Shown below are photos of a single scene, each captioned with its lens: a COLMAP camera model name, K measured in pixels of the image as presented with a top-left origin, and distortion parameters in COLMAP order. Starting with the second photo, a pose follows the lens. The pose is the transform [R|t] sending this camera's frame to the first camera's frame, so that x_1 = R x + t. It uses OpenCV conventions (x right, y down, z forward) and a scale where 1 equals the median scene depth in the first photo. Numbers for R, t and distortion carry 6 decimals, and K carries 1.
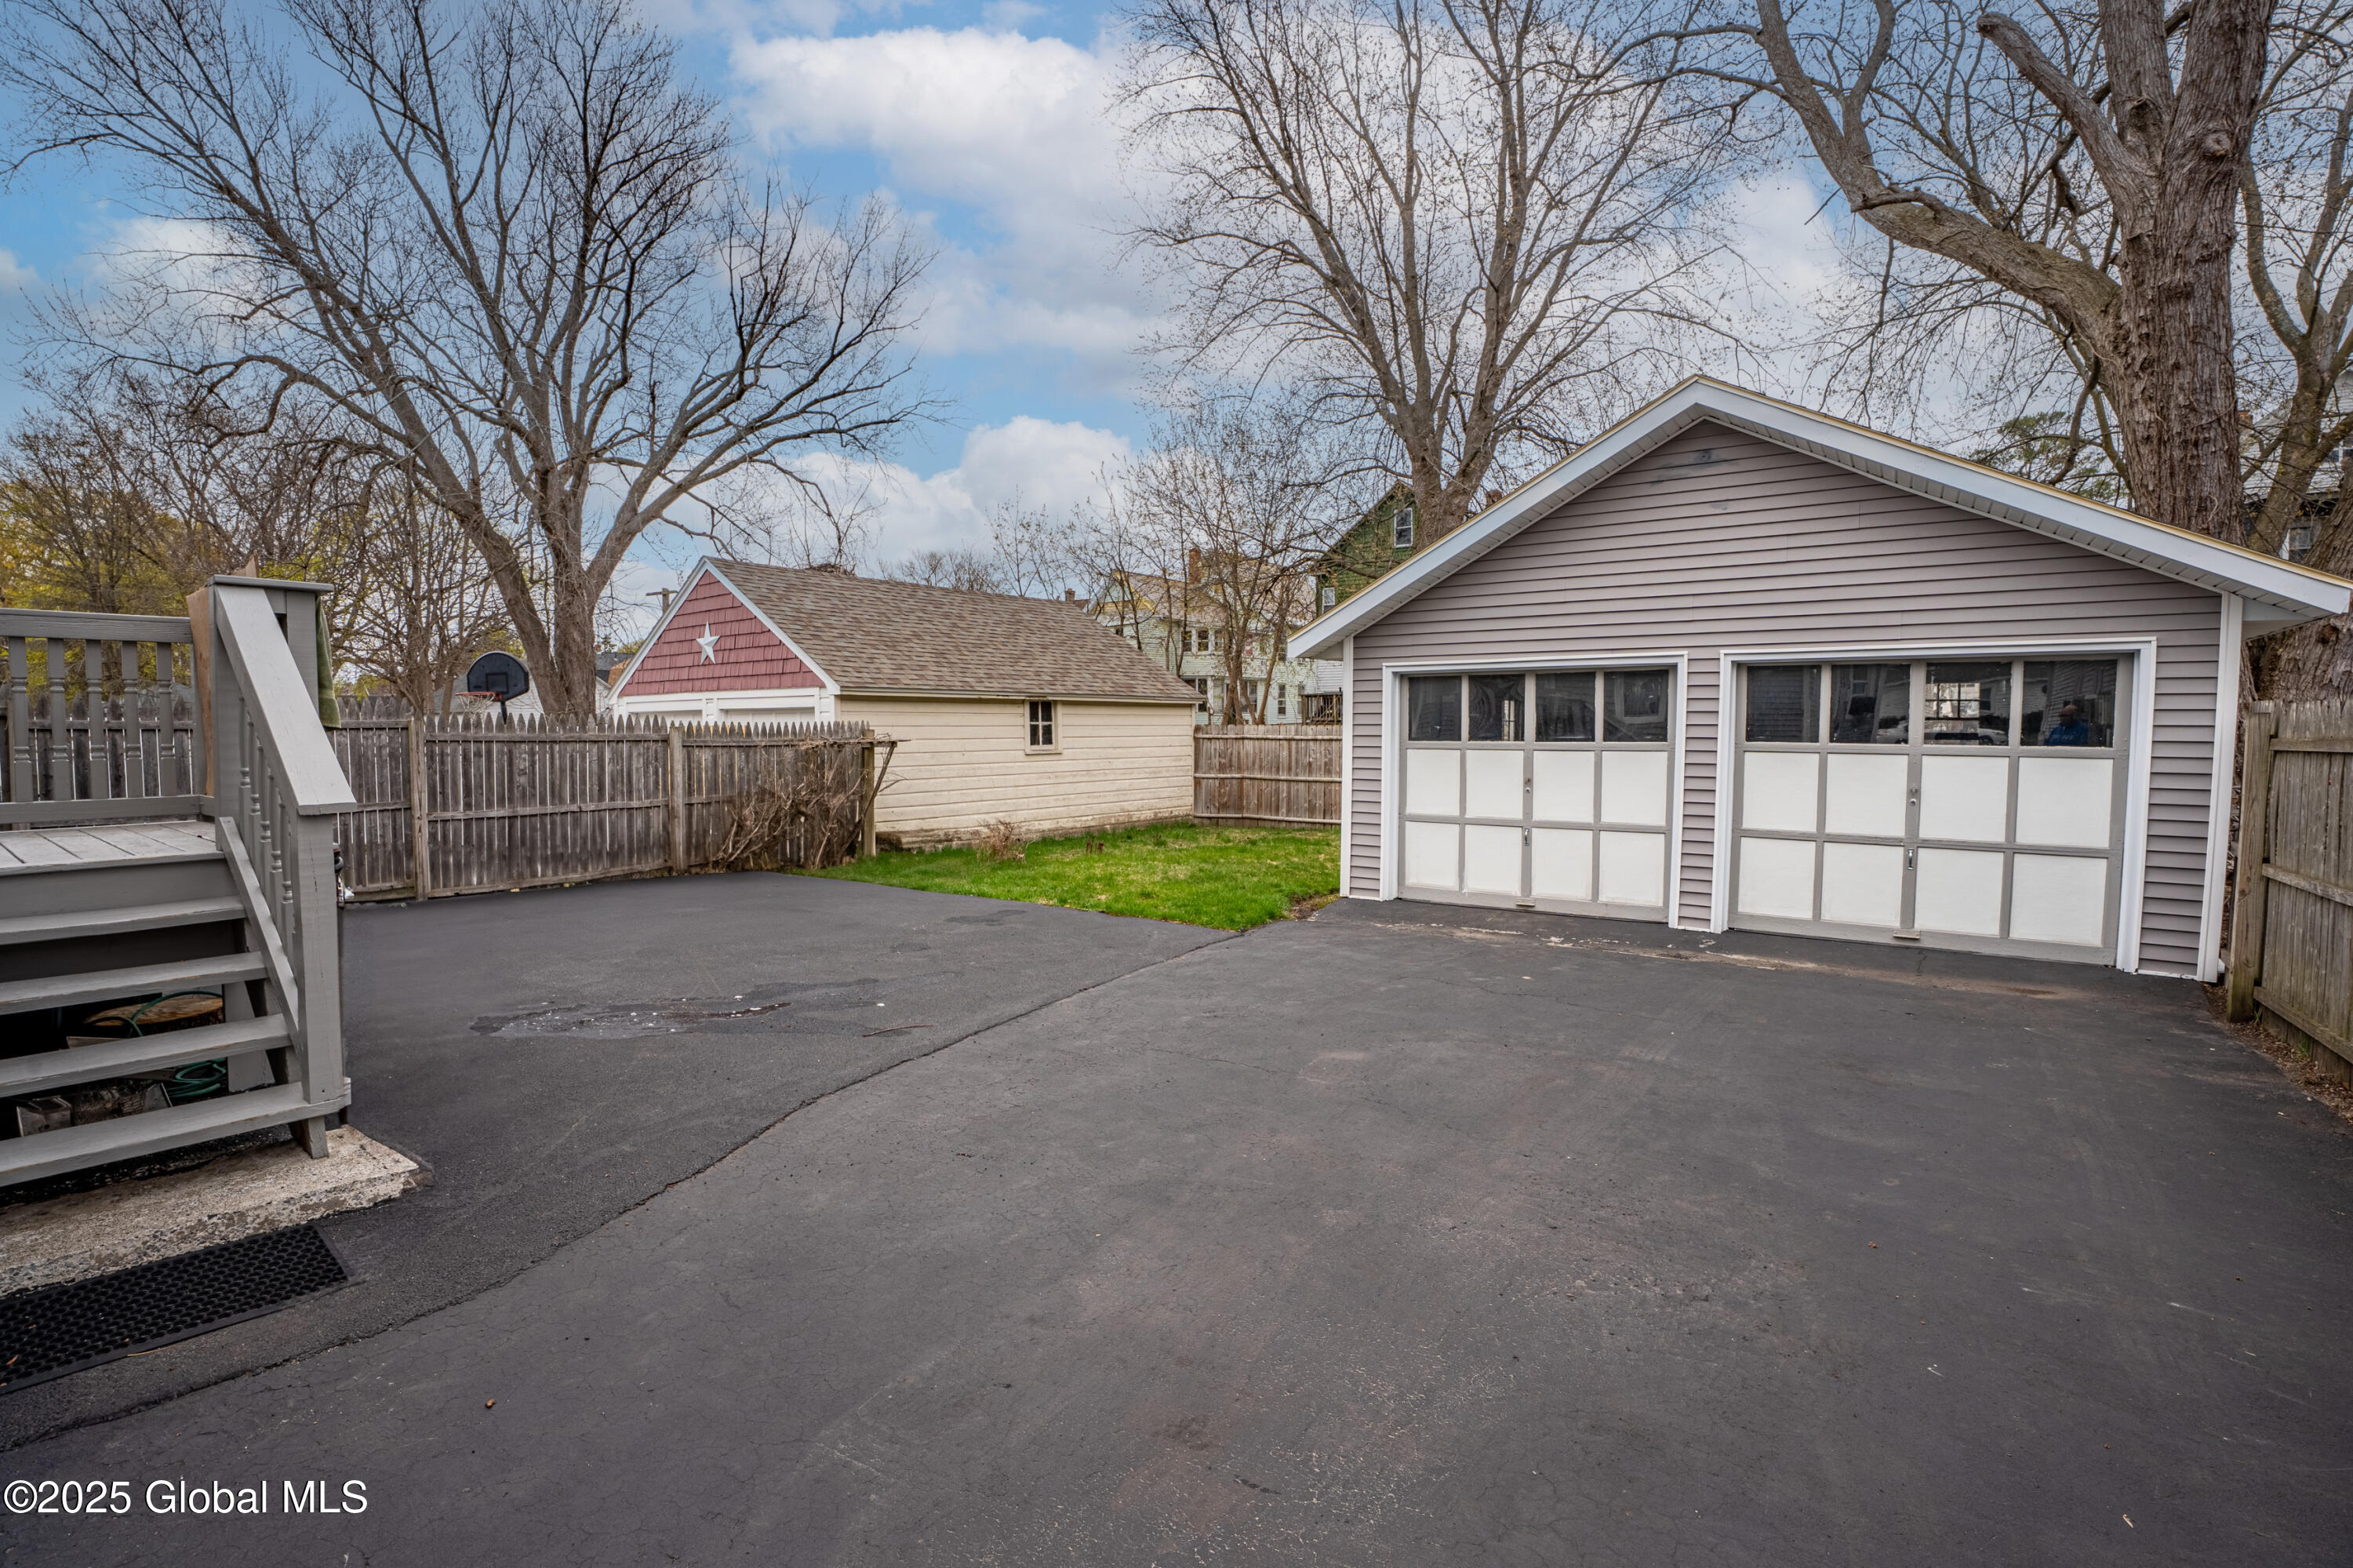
lens RADIAL K [[1110.2, 0, 1176.5], [0, 1110.2, 784.0], [0, 0, 1]] dist [-0.023926, -0.000040]
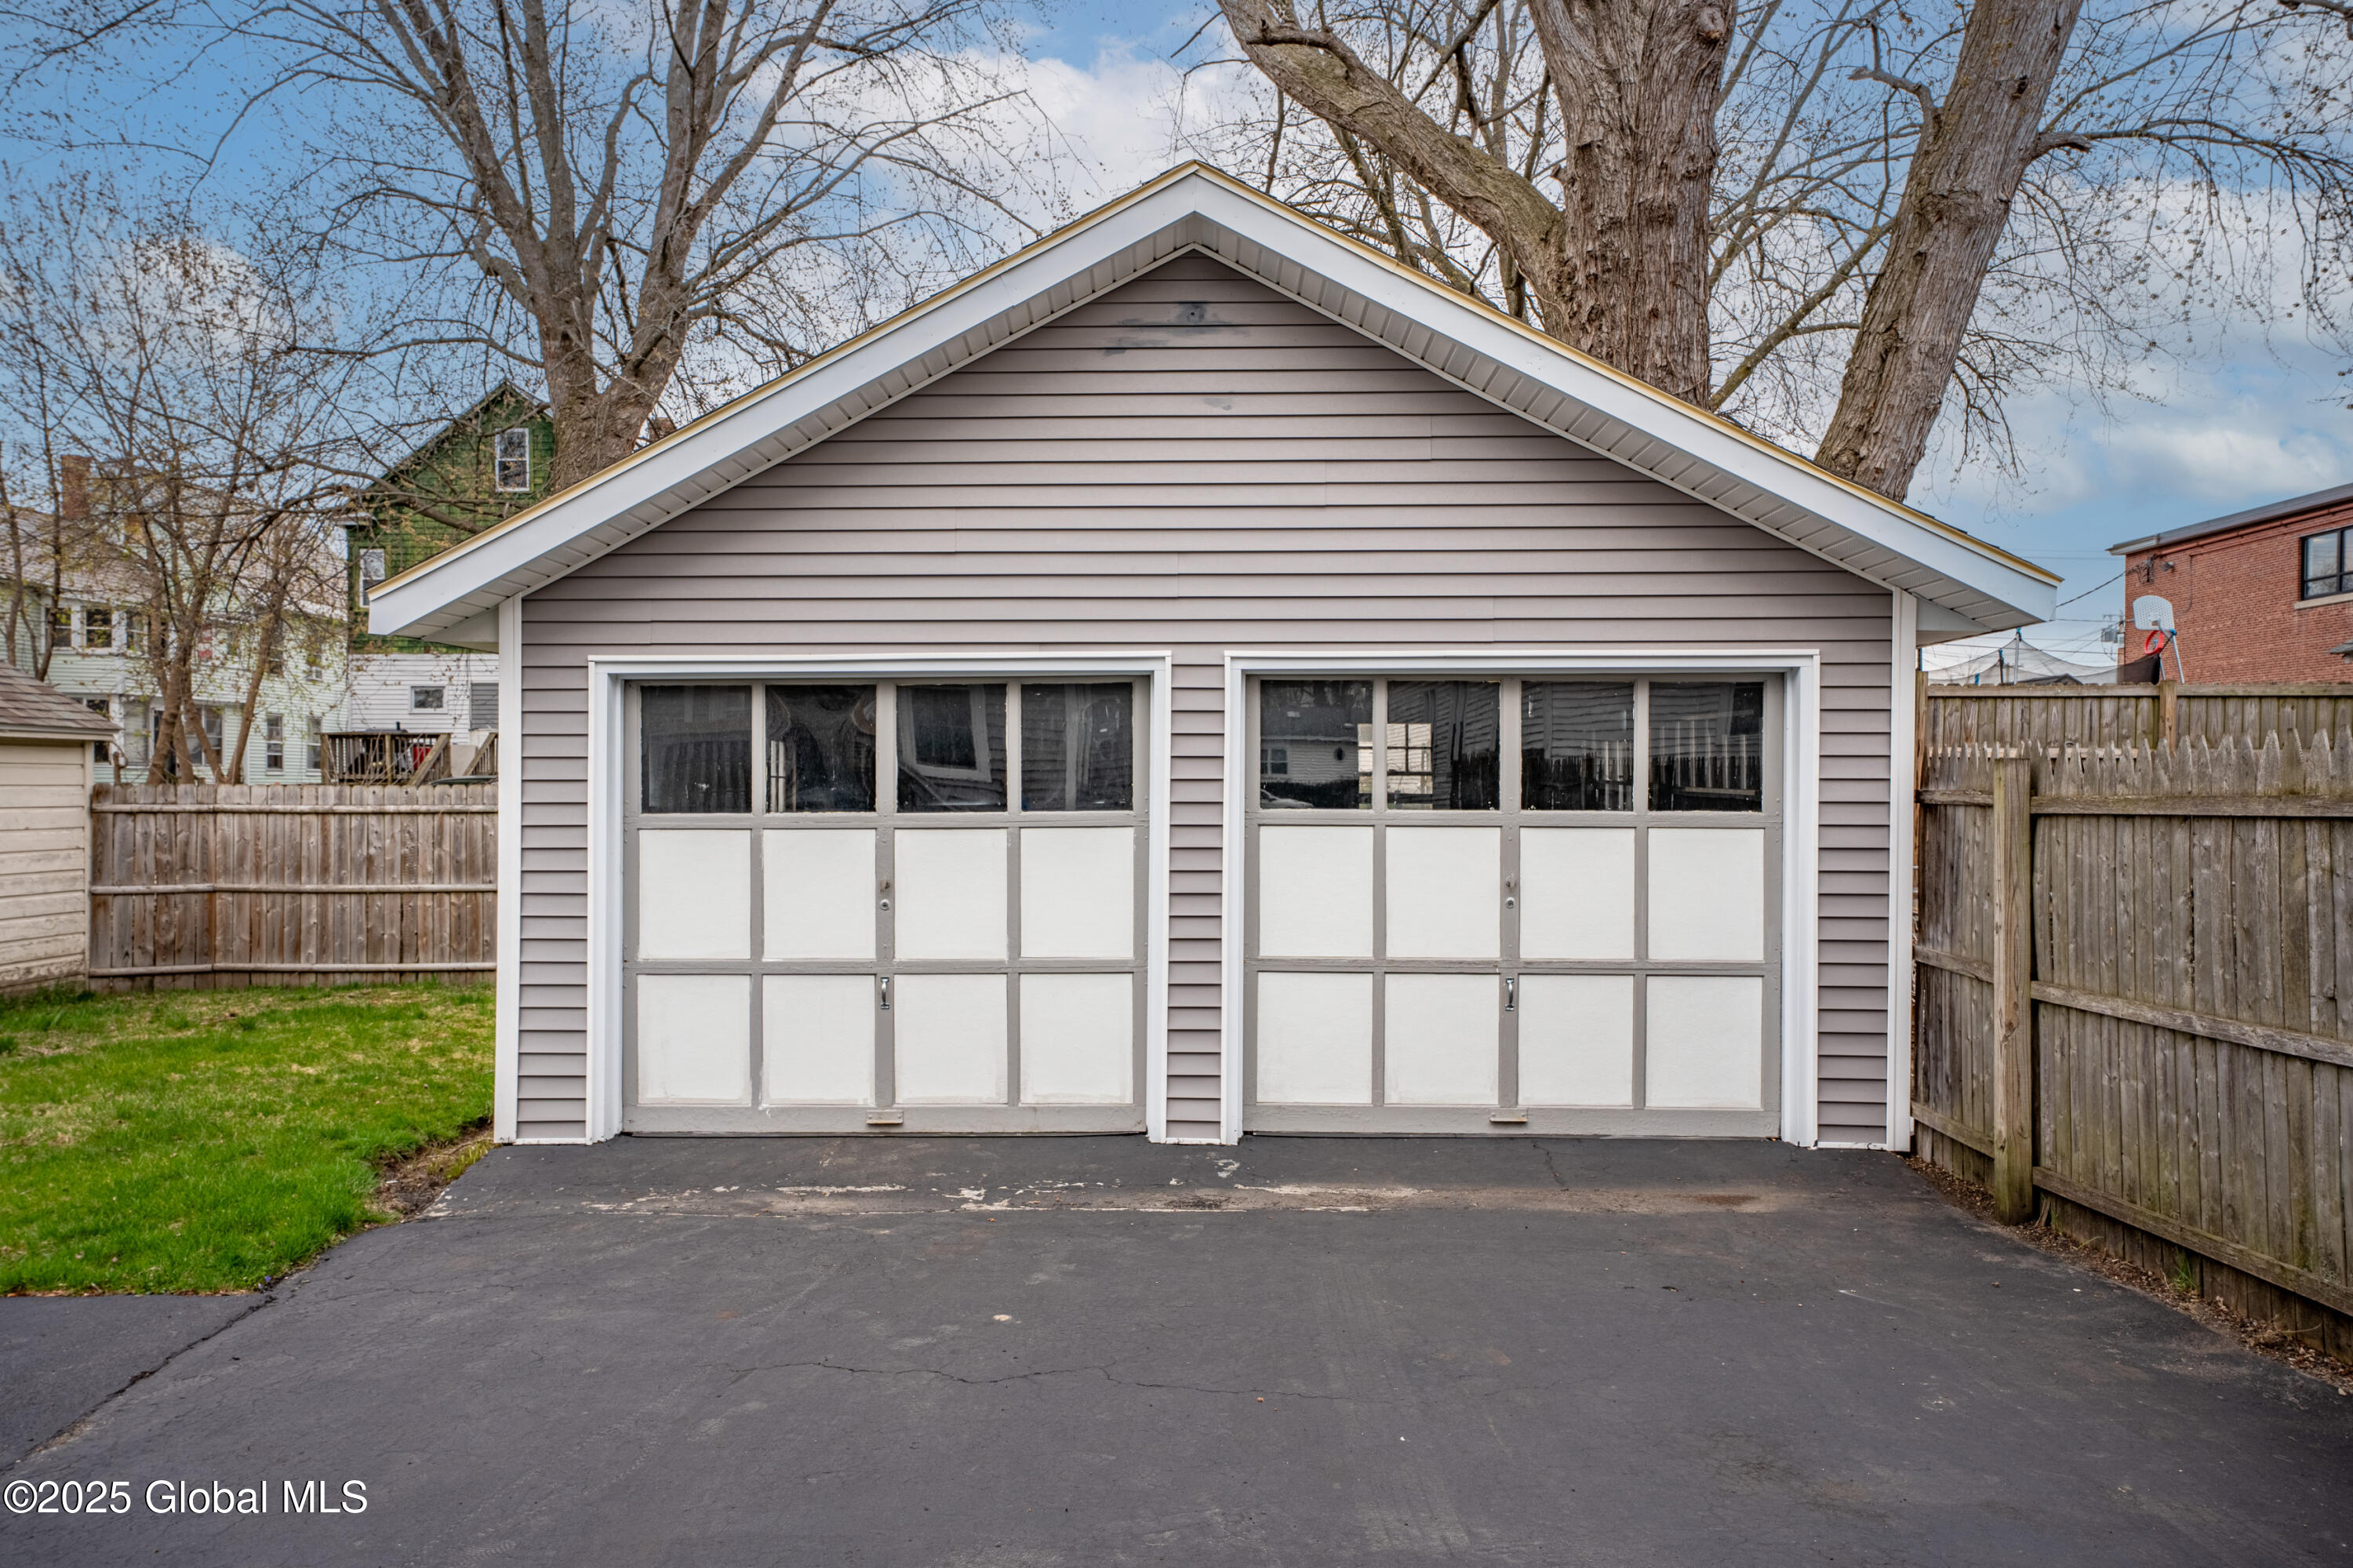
lens RADIAL K [[1622.8, 0, 1176.5], [0, 1622.8, 784.0], [0, 0, 1]] dist [-0.002498, 0.100751]
pose [[0.821969, 0.000392, 0.569533, -0.008576], [0.031286, 0.998459, -0.045841, -0.010095], [-0.568673, 0.055499, 0.820689, 0.242207]]
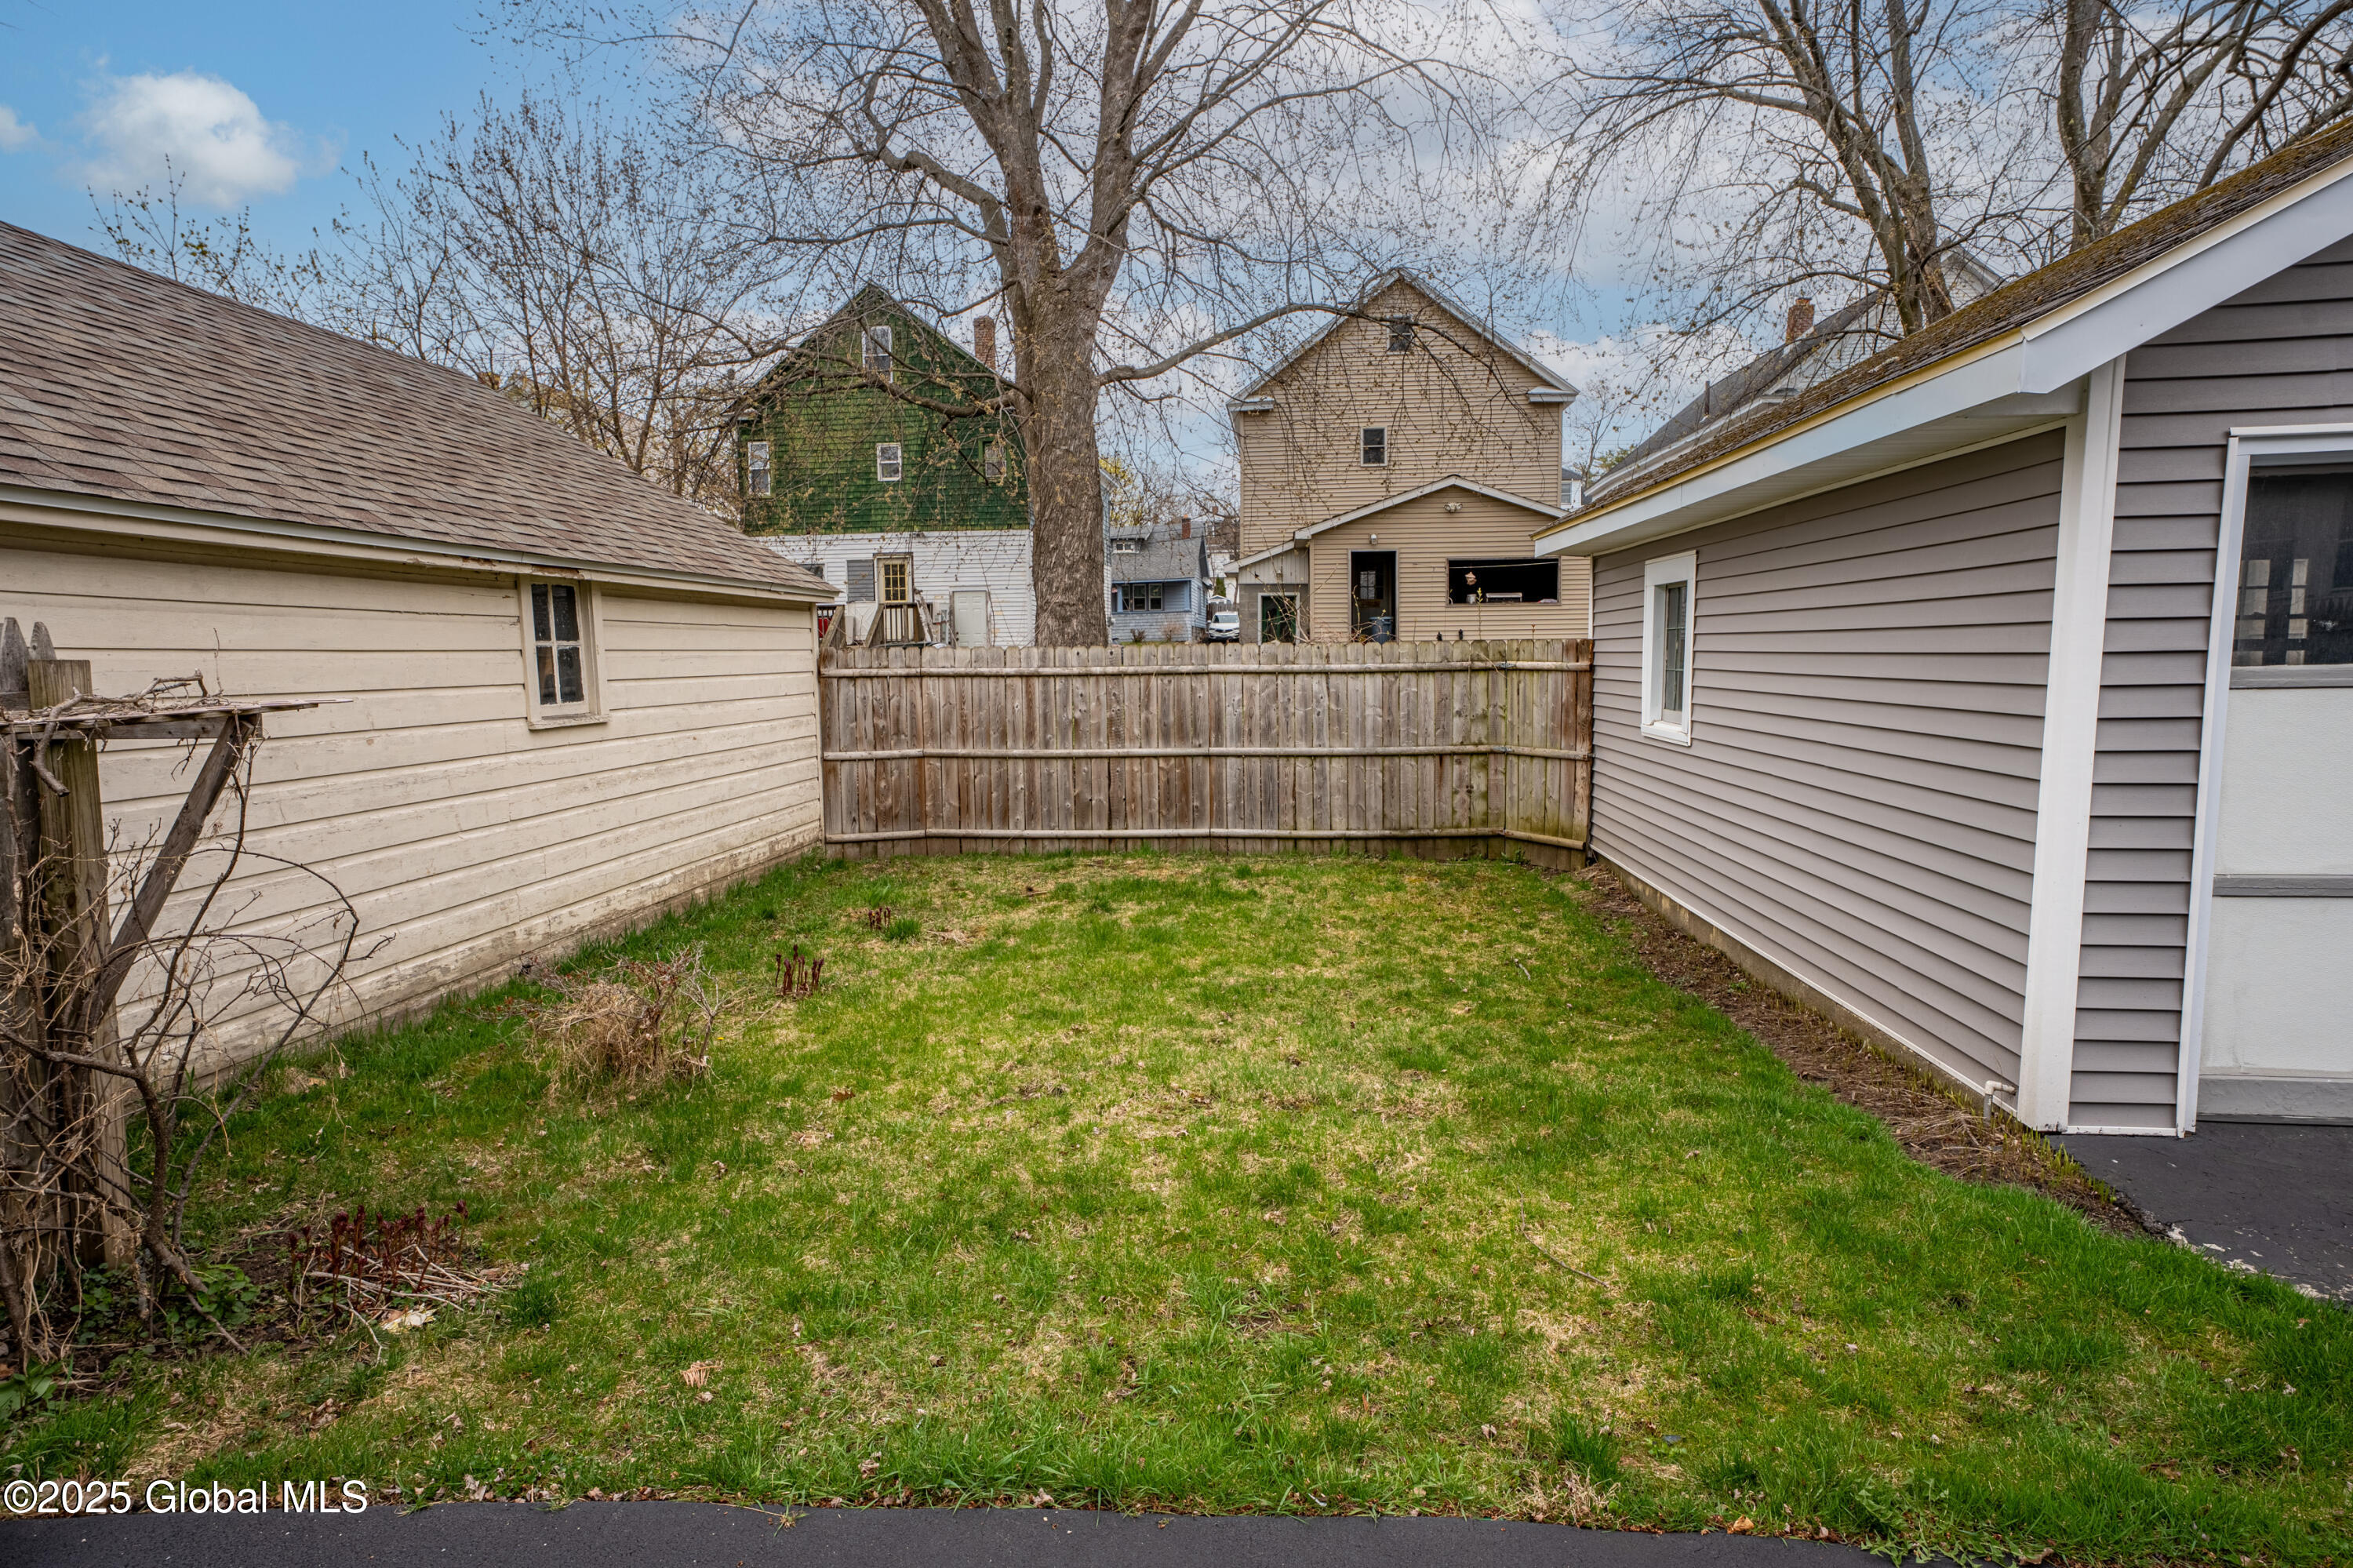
lens RADIAL K [[1330.9, 0, 1176.5], [0, 1330.9, 784.0], [0, 0, 1]] dist [-0.004654, -0.000324]
pose [[0.851465, -0.063186, 0.520591, -0.257472], [0.041180, 0.997705, 0.053741, -0.034044], [-0.522792, -0.024321, 0.852113, 0.740392]]
